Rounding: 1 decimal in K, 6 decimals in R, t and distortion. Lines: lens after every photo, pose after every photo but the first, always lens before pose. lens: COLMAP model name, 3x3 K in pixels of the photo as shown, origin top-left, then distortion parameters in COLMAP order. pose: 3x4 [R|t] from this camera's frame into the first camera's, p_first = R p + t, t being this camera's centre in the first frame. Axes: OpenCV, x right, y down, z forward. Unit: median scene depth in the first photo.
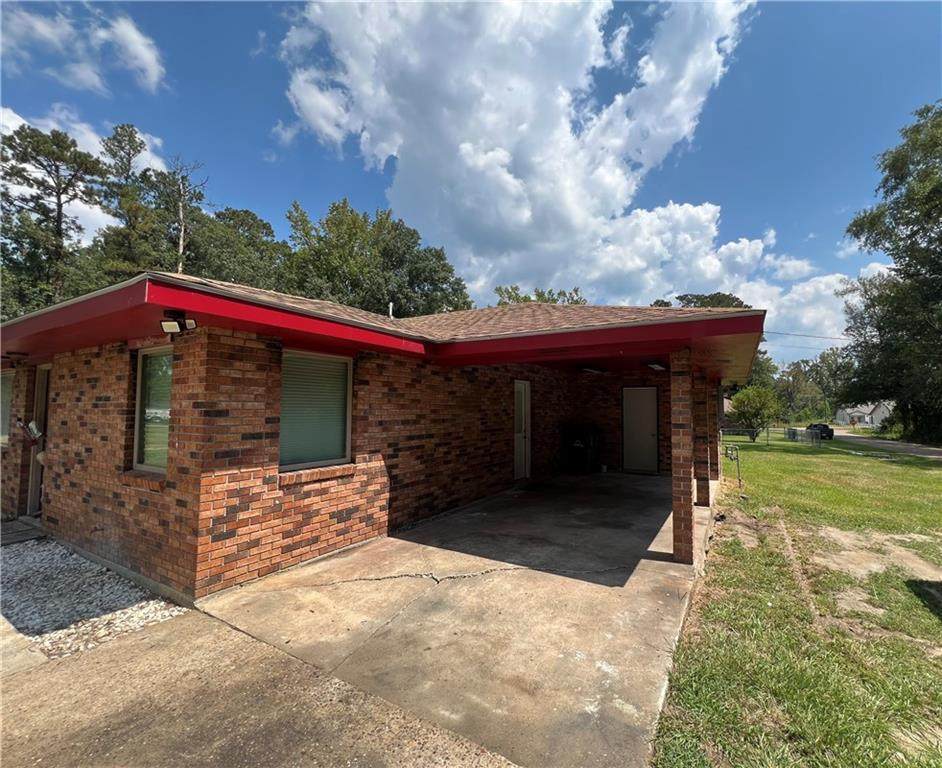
lens RADIAL K [[409.9, 0, 513.3], [0, 409.9, 382.9], [0, 0, 1]] dist [-0.000501, -0.000225]
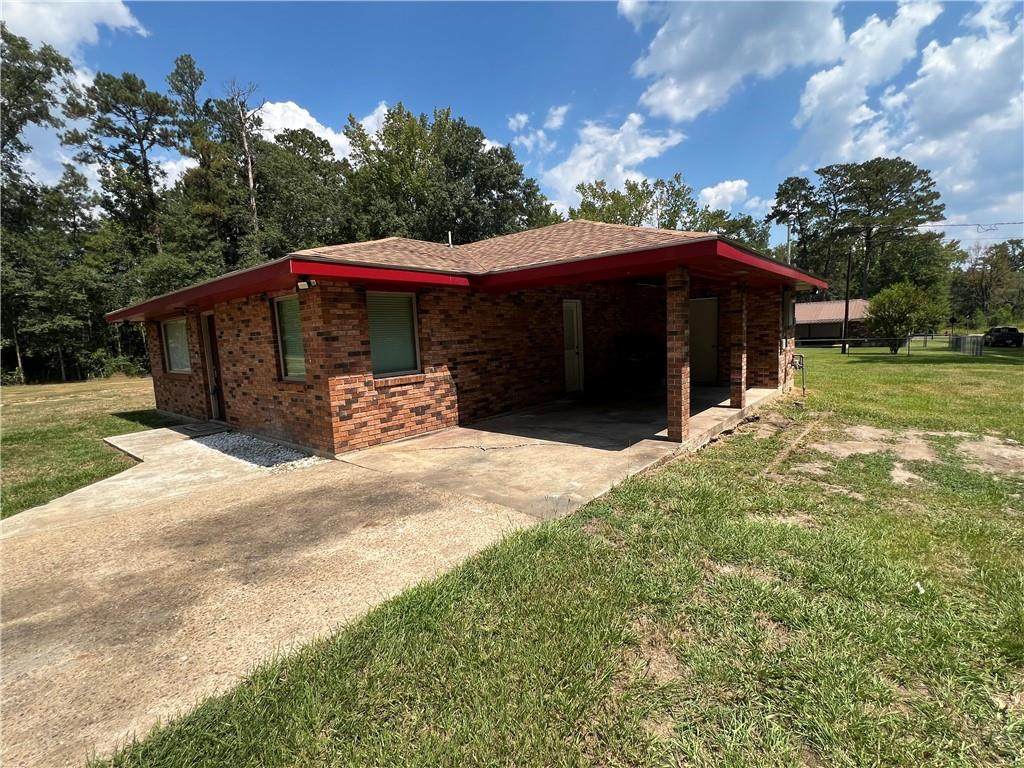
lens RADIAL K [[467.5, 0, 512.0], [0, 467.5, 384.0], [0, 0, 1]] dist [-0.000401, -0.000207]
pose [[0.978137, -0.026190, -0.206305, 0.195122], [0.062081, 0.983577, 0.169474, -0.009217], [0.198478, -0.178576, 0.963700, -0.393068]]
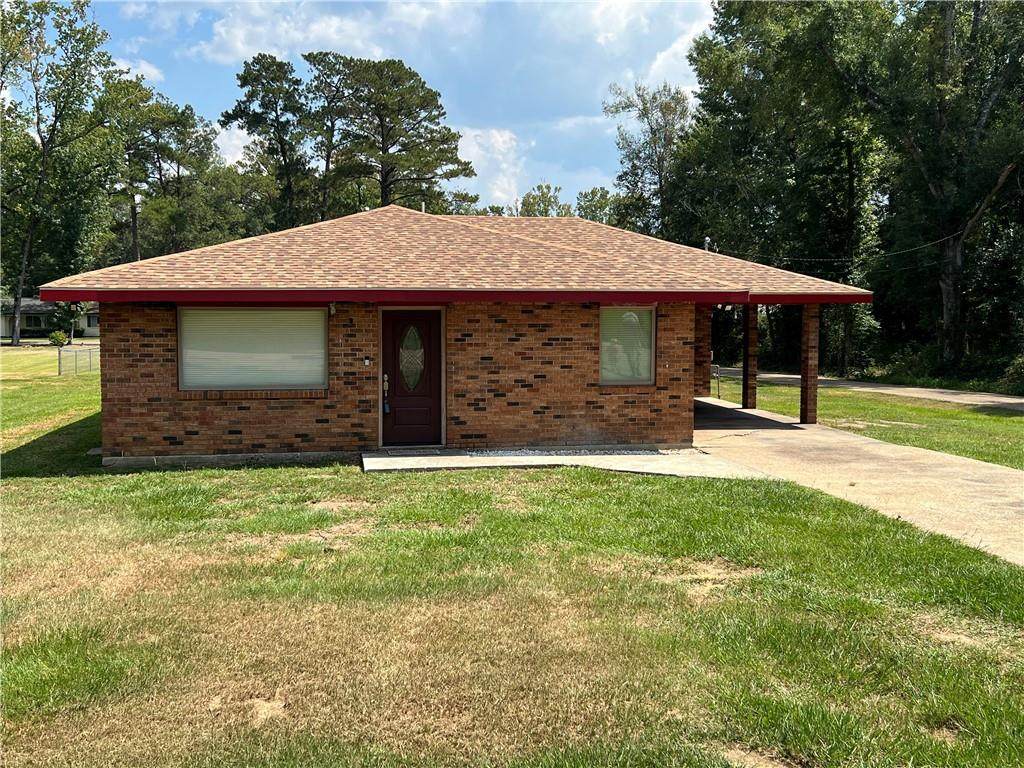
lens RADIAL K [[1086.4, 0, 512.0], [0, 1086.4, 384.0], [0, 0, 1]] dist [0.187652, -0.502811]
pose [[0.780954, -0.047149, 0.622806, -3.099754], [-0.039191, 0.991483, 0.124202, -0.238856], [-0.623357, -0.121404, 0.772455, -1.616814]]
